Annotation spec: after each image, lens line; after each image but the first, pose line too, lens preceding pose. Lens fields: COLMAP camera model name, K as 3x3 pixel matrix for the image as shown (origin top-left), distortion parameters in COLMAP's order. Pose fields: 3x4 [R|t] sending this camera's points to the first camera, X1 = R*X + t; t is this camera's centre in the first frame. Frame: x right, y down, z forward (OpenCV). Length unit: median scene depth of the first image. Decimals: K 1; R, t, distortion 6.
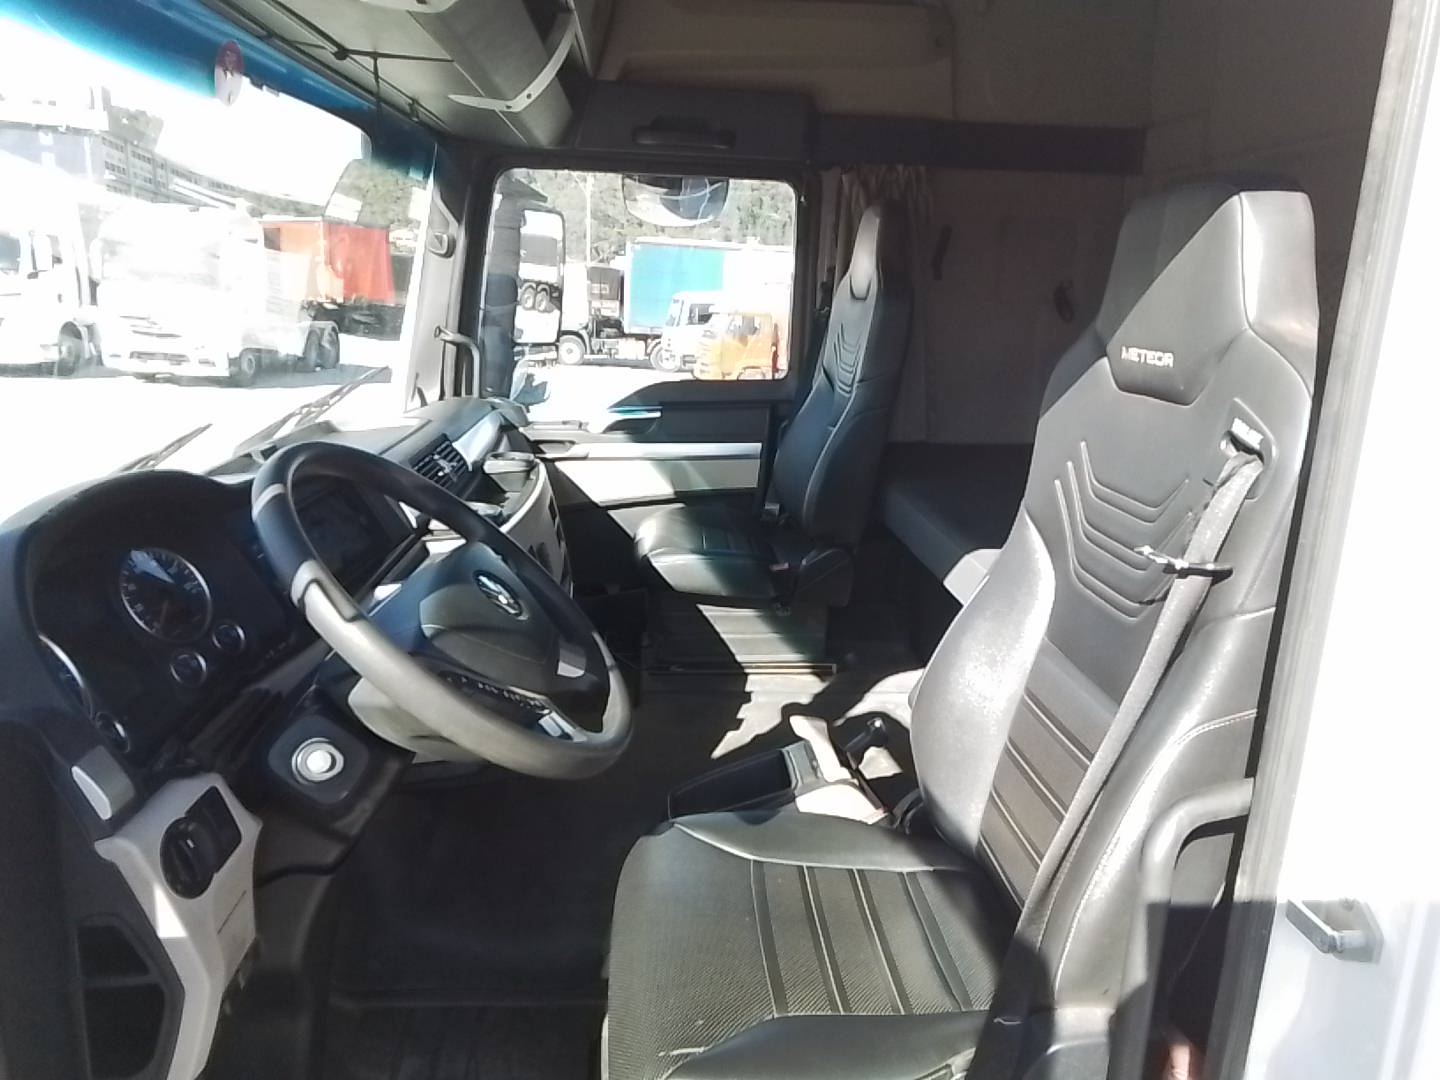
lens RADIAL K [[986.0, 0, 720.0], [0, 986.0, 540.0], [0, 0, 1]] dist [-0.008188, -0.000335]
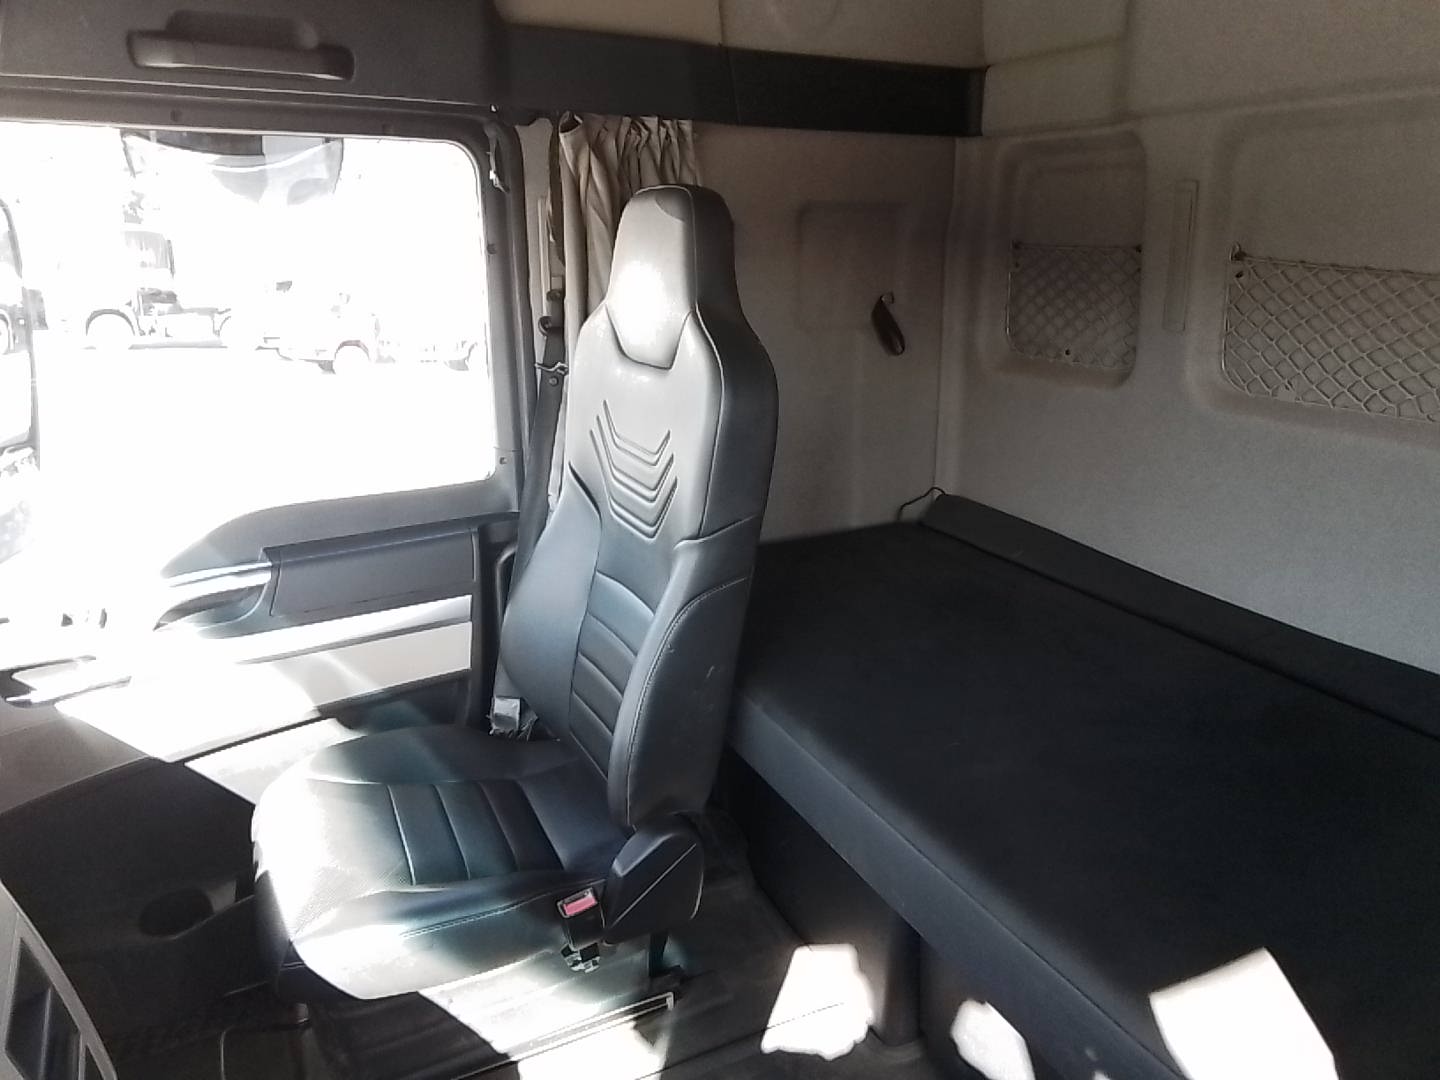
lens RADIAL K [[983.9, 0, 723.9], [0, 983.9, 506.0], [0, 0, 1]] dist [0.165654, -0.236134]
pose [[0.924274, -0.125059, 0.360663, -0.025755], [0.123071, 0.991986, 0.028573, -0.151349], [-0.361347, 0.017978, 0.932258, 0.400196]]
